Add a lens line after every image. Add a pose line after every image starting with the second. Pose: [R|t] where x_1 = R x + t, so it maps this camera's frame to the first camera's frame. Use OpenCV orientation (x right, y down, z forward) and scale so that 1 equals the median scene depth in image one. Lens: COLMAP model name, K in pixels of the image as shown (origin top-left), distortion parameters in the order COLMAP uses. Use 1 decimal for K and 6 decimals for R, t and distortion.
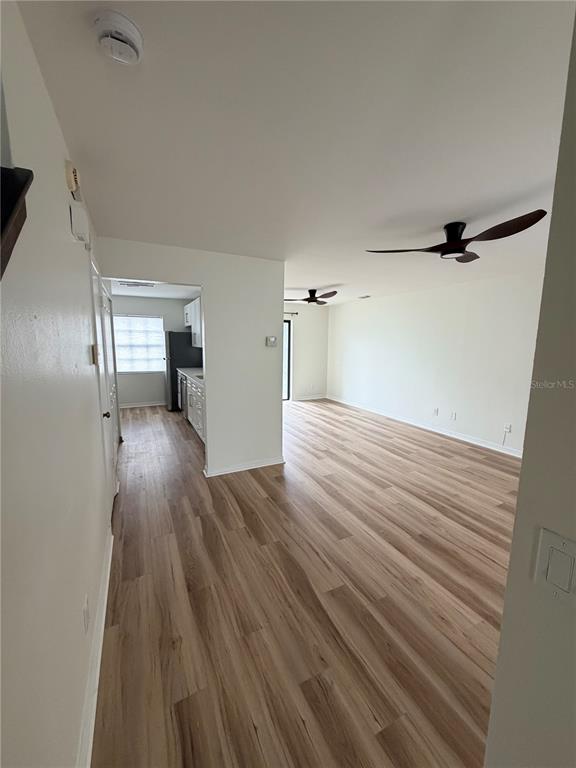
lens RADIAL K [[305.7, 0, 288.3], [0, 305.7, 382.8], [0, 0, 1]] dist [-0.003373, 0.000351]
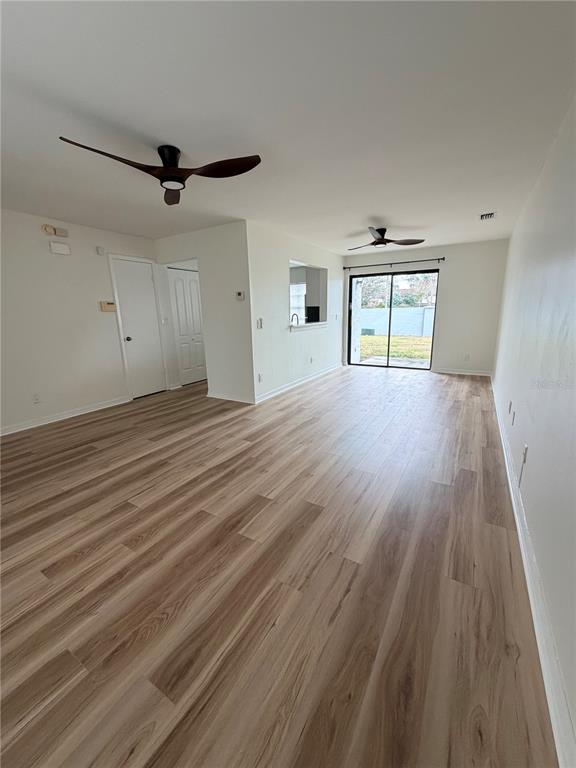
lens RADIAL K [[305.7, 0, 289.2], [0, 305.7, 383.1], [0, 0, 1]] dist [-0.003373, 0.000351]
pose [[0.537712, 0.171709, -0.825459, 1.342549], [-0.087160, 0.985117, 0.148144, 0.003745], [0.838612, -0.007712, 0.544675, 0.661219]]
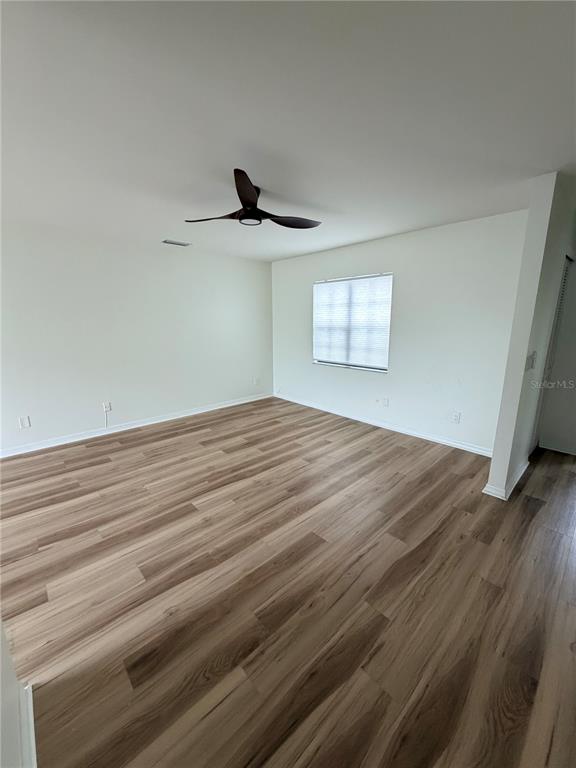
lens RADIAL K [[305.7, 0, 287.1], [0, 305.7, 384.6], [0, 0, 1]] dist [-0.003373, 0.000351]
pose [[-0.278659, -0.216657, 0.935633, -0.436791], [0.131331, 0.956473, 0.260598, -0.131310], [-0.951368, 0.195496, -0.238076, 1.028000]]
